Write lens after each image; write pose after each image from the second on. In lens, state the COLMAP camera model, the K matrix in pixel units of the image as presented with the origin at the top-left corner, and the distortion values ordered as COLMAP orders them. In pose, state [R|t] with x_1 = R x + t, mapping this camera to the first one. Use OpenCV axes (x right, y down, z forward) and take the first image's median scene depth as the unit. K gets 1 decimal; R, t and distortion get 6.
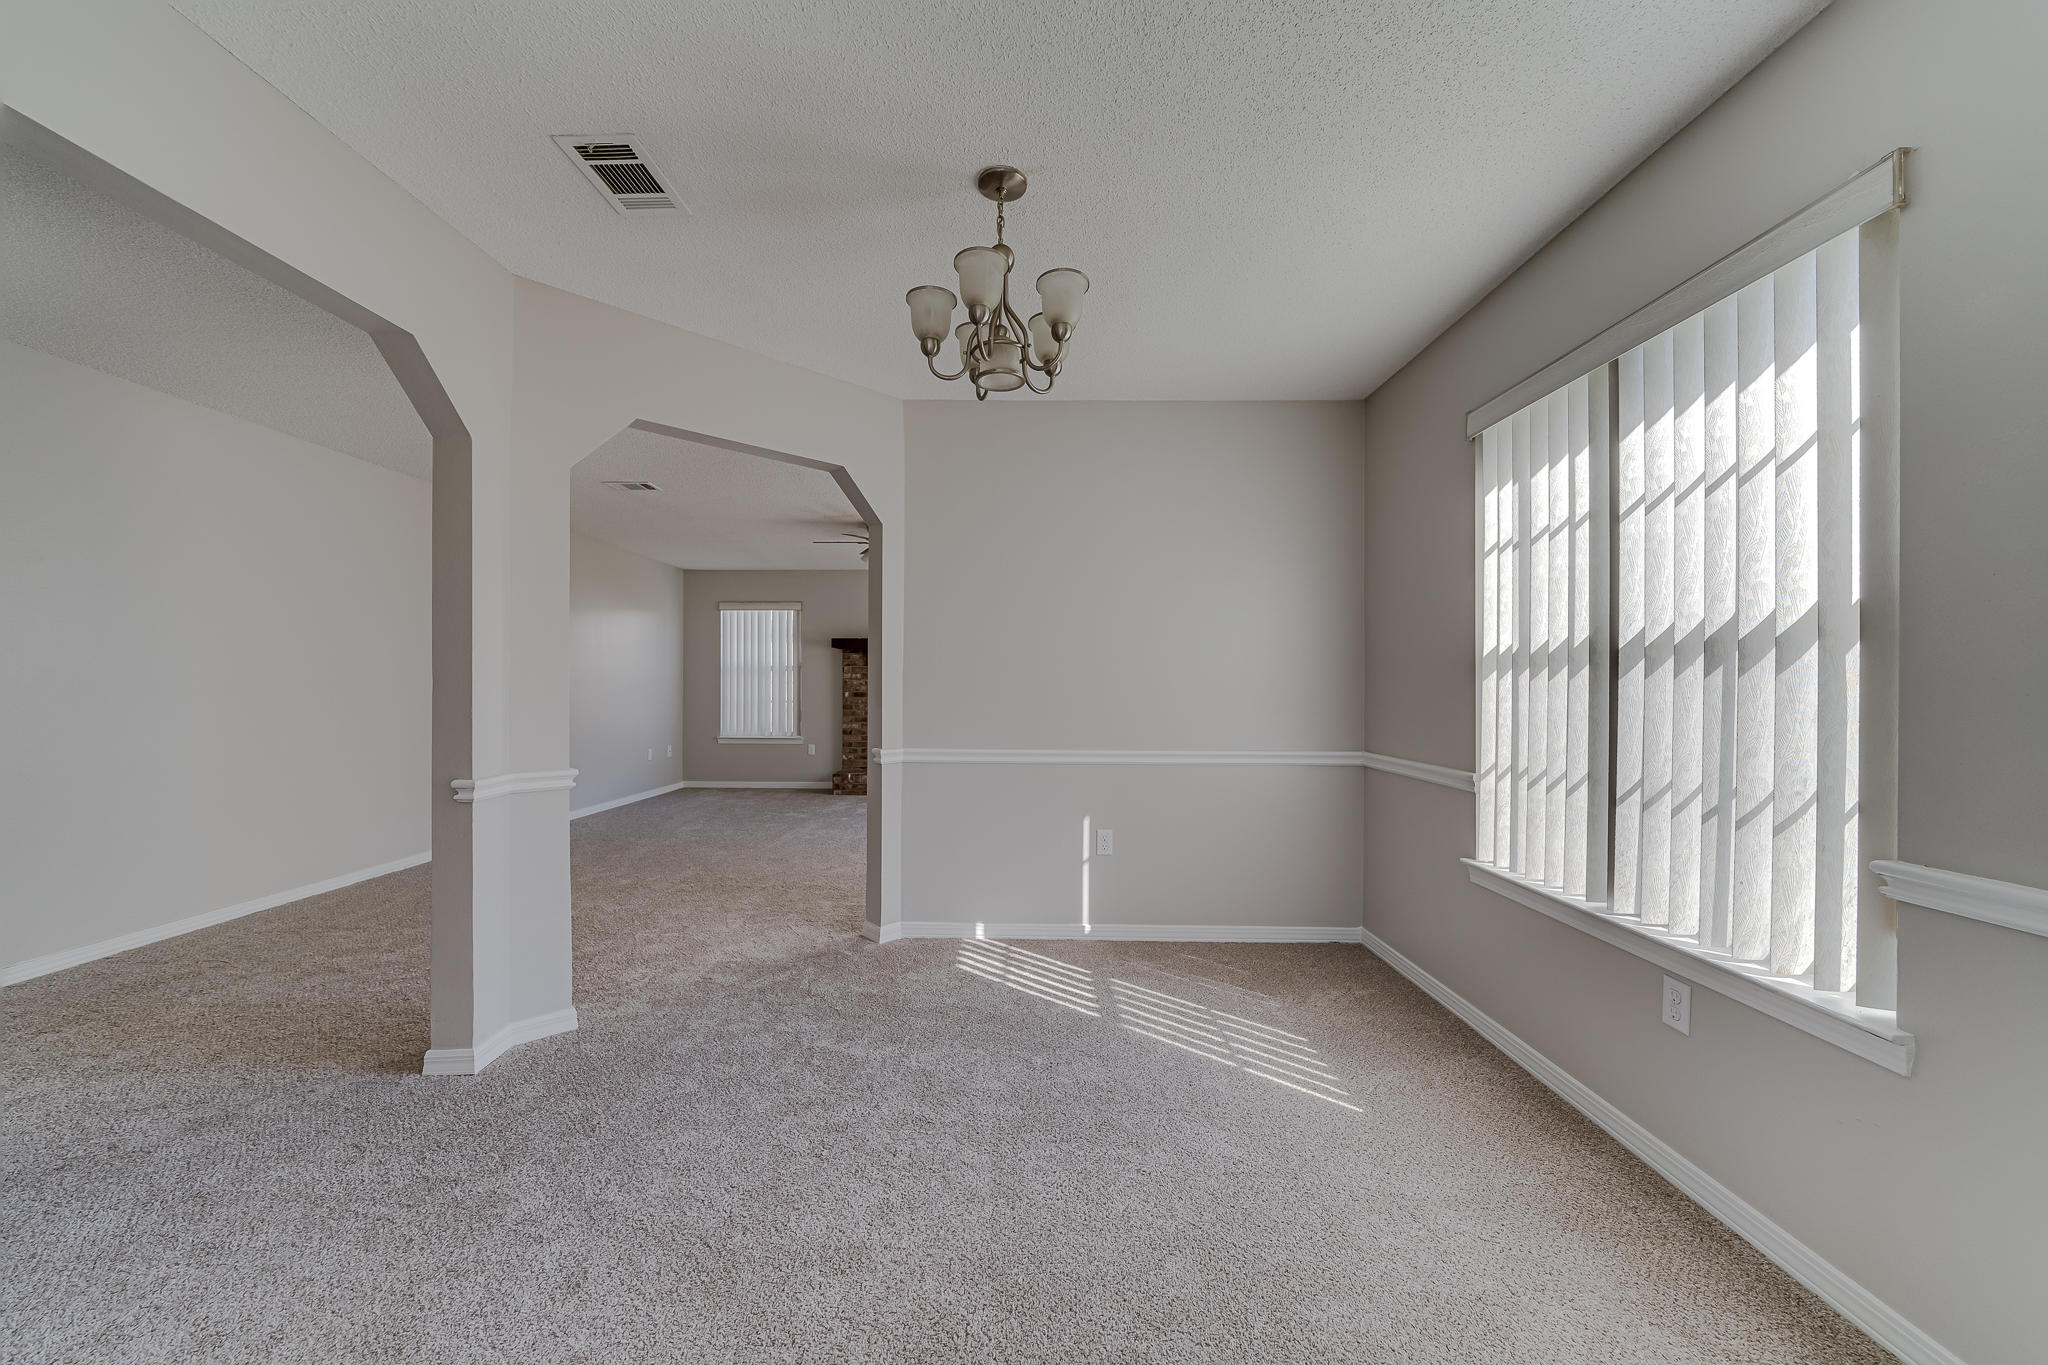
lens RADIAL K [[768.3, 0, 1015.4], [0, 768.3, 691.7], [0, 0, 1]] dist [0.014182, -0.000066]
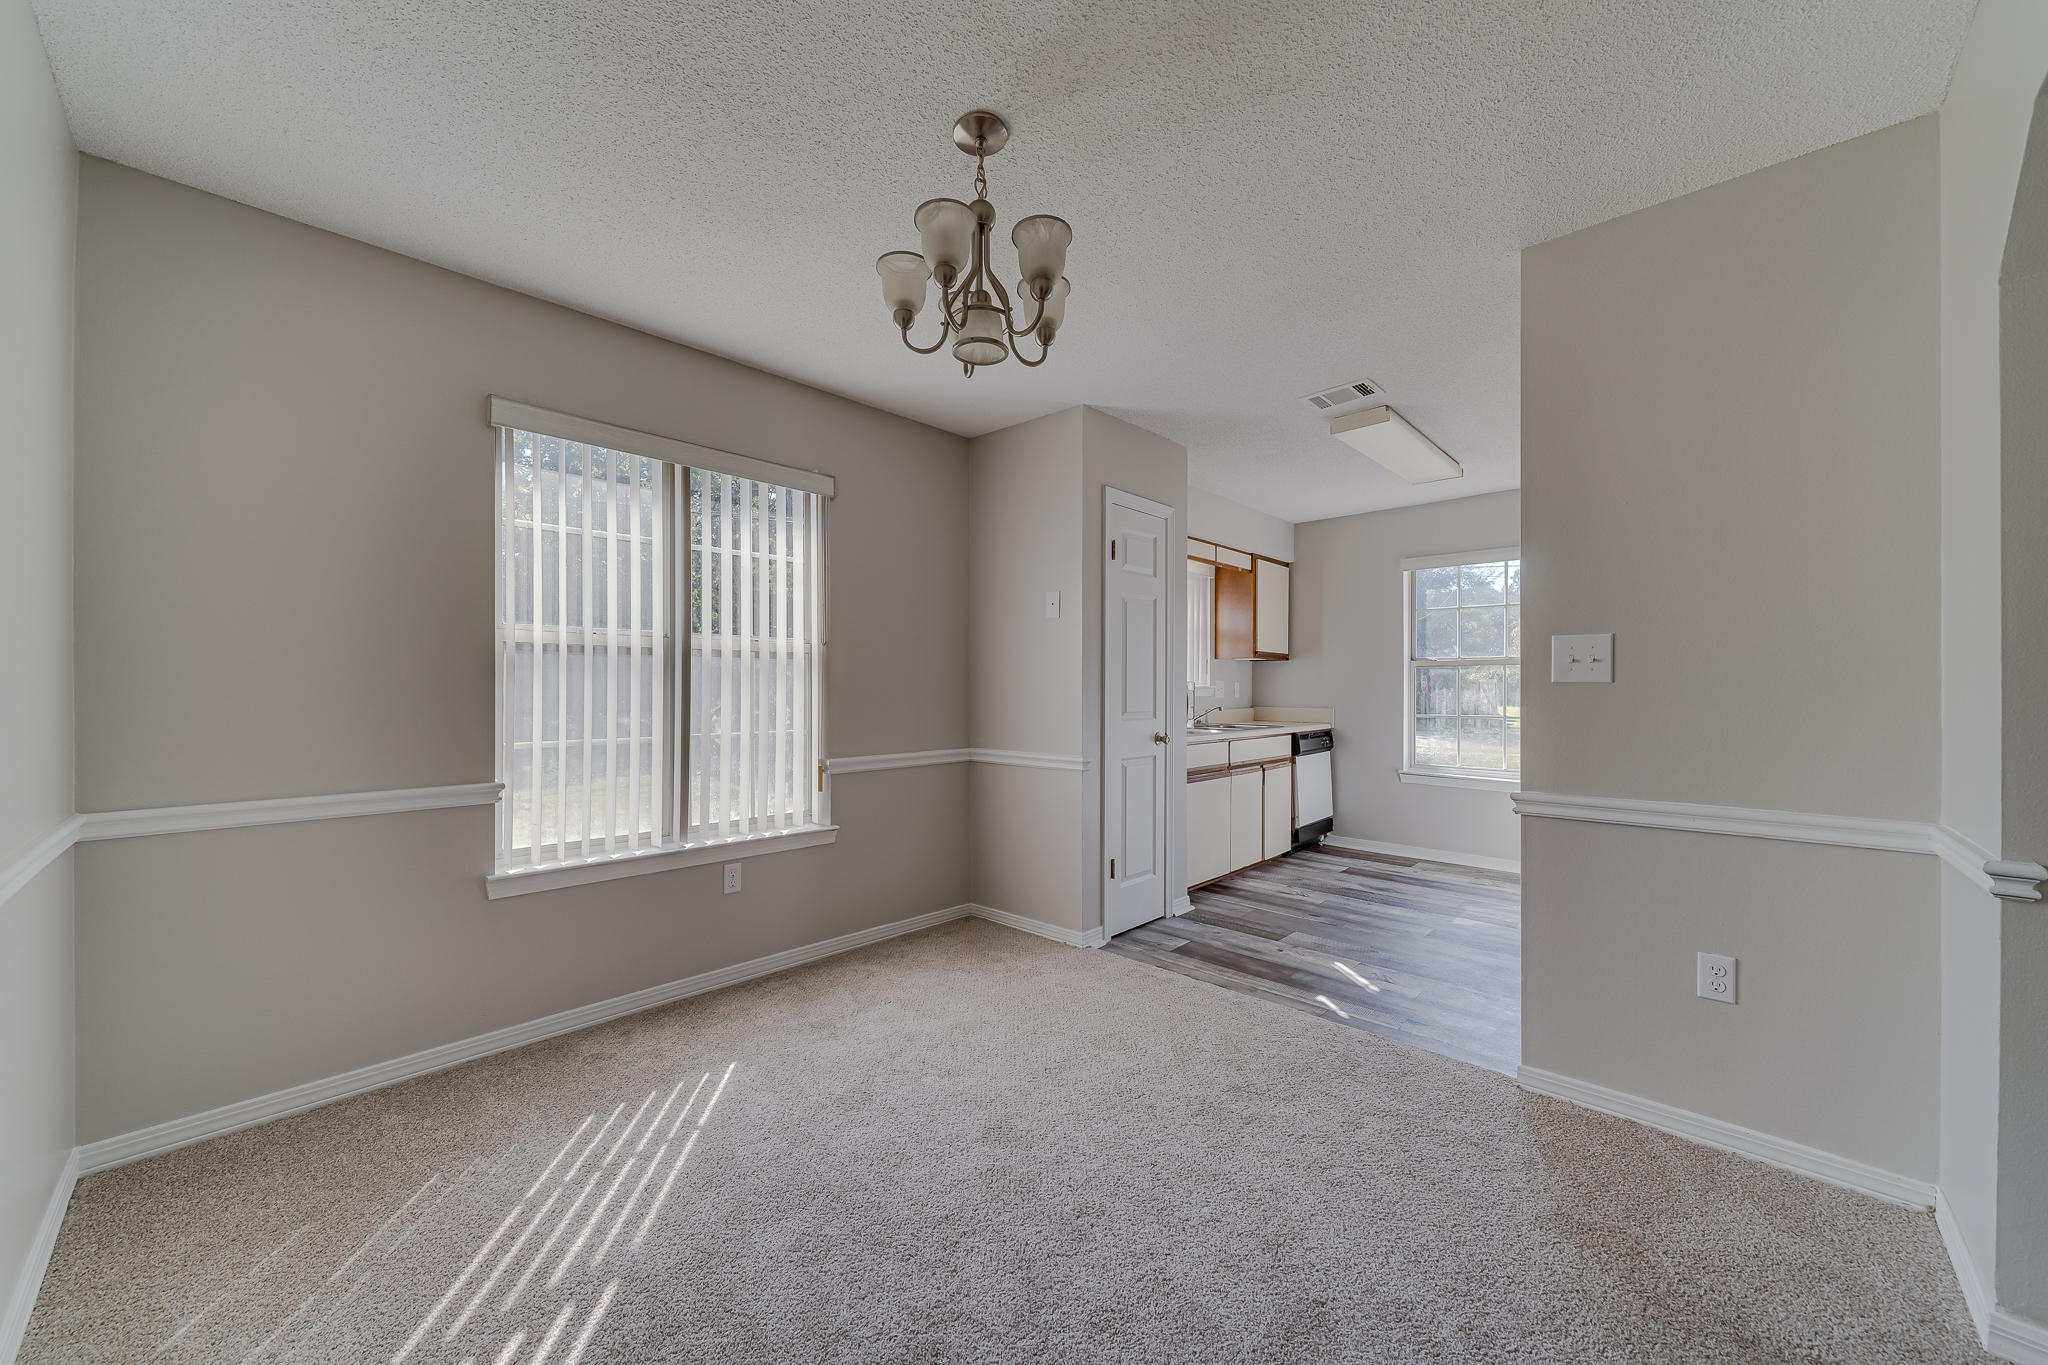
lens RADIAL K [[768.3, 0, 1015.8], [0, 768.3, 674.8], [0, 0, 1]] dist [0.014182, -0.000066]
pose [[-0.735847, -0.001753, 0.677145, -0.573759], [0.000145, 0.999996, 0.002746, -0.030977], [-0.677148, 0.002119, -0.735844, 1.412515]]
